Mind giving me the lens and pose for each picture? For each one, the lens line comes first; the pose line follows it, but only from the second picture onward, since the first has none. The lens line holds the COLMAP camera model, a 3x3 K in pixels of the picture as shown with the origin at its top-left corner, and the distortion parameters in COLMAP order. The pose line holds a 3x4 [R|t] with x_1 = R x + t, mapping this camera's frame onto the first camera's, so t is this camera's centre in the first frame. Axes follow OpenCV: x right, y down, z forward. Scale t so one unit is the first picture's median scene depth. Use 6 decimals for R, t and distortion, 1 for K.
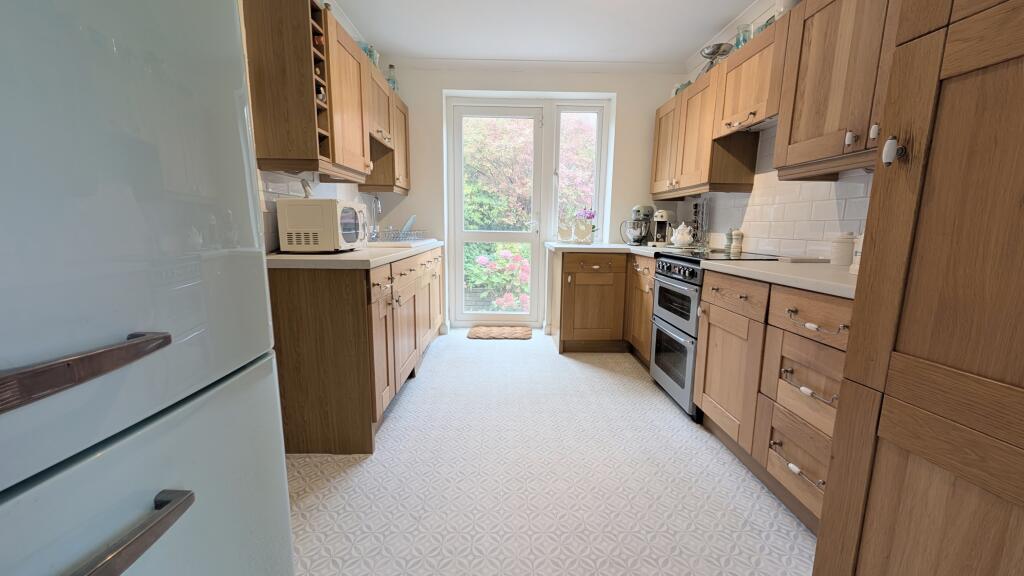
lens RADIAL K [[388.6, 0, 509.2], [0, 388.6, 284.3], [0, 0, 1]] dist [0.002219, -0.000224]
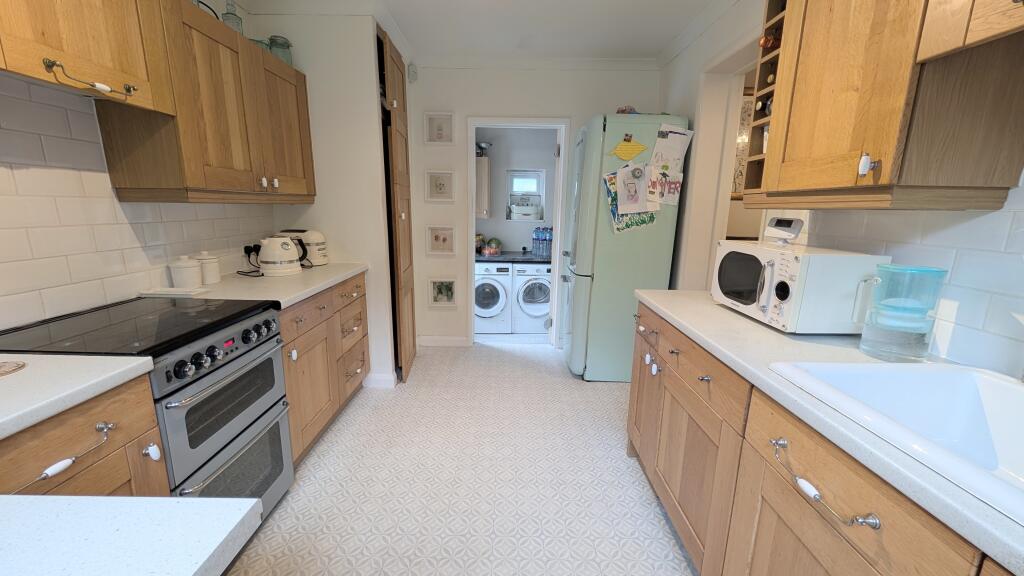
lens RADIAL K [[388.6, 0, 505.5], [0, 388.6, 289.0], [0, 0, 1]] dist [0.002219, -0.000224]
pose [[-0.999540, -0.027375, 0.013090, 0.005392], [-0.020952, 0.934689, 0.354850, -0.289390], [-0.021950, 0.354412, -0.934832, 1.303616]]
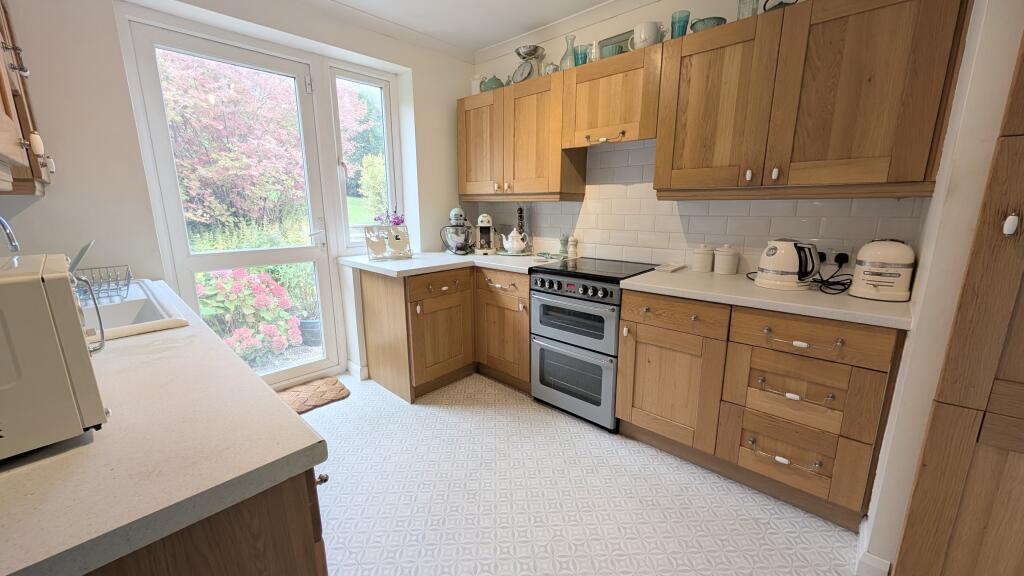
lens RADIAL K [[388.6, 0, 509.9], [0, 388.6, 285.0], [0, 0, 1]] dist [0.002219, -0.000224]
pose [[0.692274, -0.161325, 0.703371, -0.299114], [0.120447, 0.986850, 0.107797, -0.142977], [-0.711512, 0.010093, 0.702601, 0.377308]]
